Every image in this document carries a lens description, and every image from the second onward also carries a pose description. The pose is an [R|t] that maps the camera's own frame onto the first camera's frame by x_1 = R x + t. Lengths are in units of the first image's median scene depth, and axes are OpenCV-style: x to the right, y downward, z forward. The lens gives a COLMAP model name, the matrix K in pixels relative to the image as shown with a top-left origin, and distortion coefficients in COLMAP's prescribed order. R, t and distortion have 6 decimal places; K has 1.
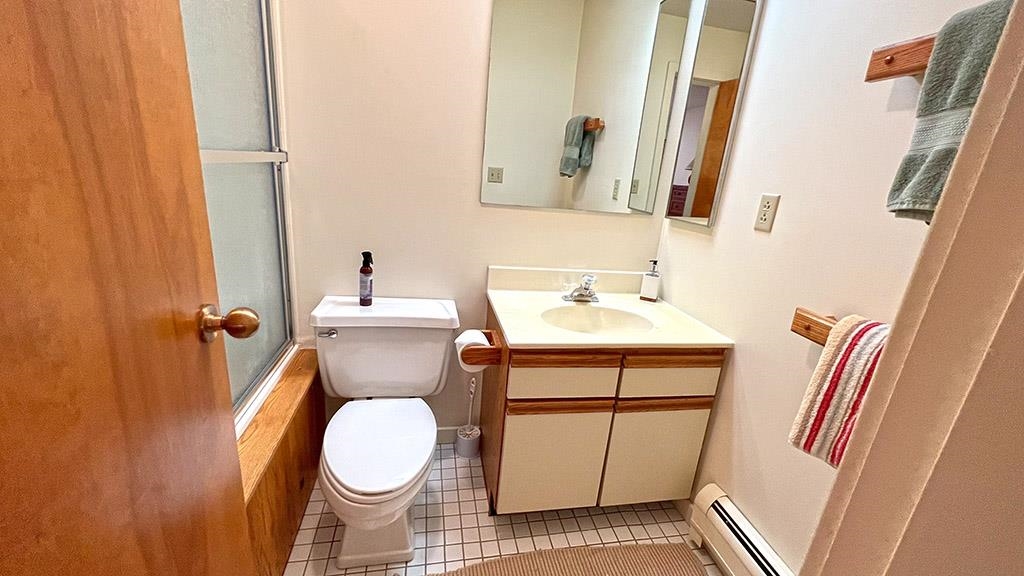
lens RADIAL K [[410.8, 0, 512.0], [0, 410.8, 288.0], [0, 0, 1]] dist [-0.001028, 0.000043]
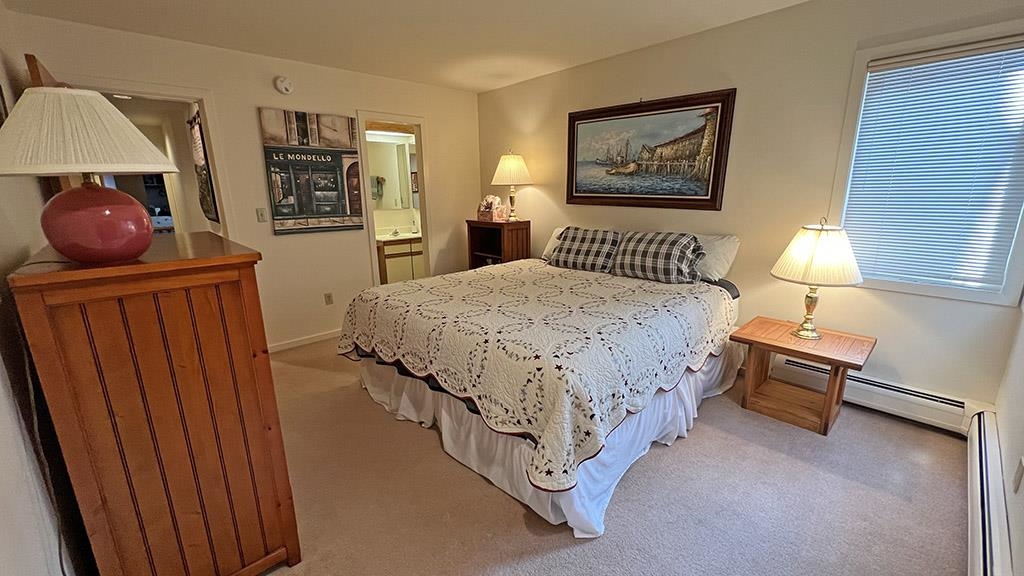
lens RADIAL K [[410.8, 0, 512.0], [0, 410.8, 288.0], [0, 0, 1]] dist [-0.001028, 0.000043]
pose [[0.843272, -0.215859, 0.492237, -0.549097], [0.232828, 0.972131, 0.027437, 0.412604], [-0.484442, 0.091470, 0.870029, -1.665562]]
